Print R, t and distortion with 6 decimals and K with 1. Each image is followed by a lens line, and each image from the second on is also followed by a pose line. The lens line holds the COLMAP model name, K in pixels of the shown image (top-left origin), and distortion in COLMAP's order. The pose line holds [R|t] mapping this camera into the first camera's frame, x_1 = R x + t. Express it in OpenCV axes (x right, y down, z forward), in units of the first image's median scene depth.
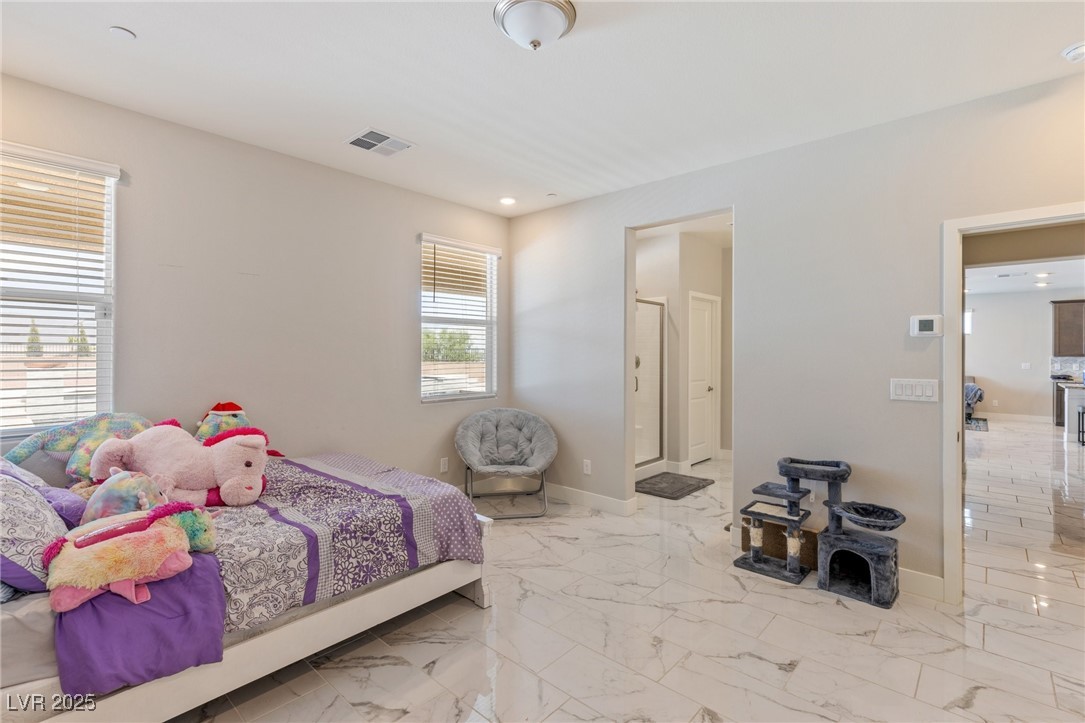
lens RADIAL K [[498.3, 0, 542.2], [0, 498.3, 355.0], [0, 0, 1]] dist [0.004833, -0.000092]
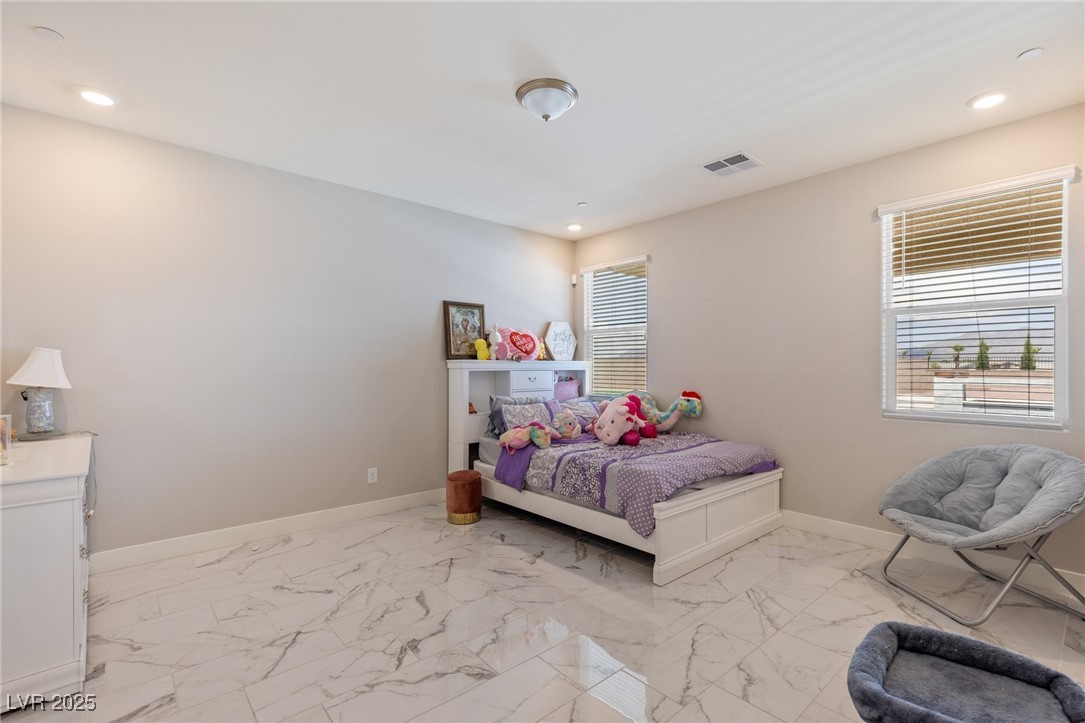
lens RADIAL K [[498.3, 0, 544.1], [0, 498.3, 363.0], [0, 0, 1]] dist [0.004833, -0.000092]
pose [[-0.130559, -0.005408, -0.991426, 1.096198], [-0.004912, 0.999976, -0.004808, 0.028457], [0.991428, 0.004242, -0.130582, 0.973928]]
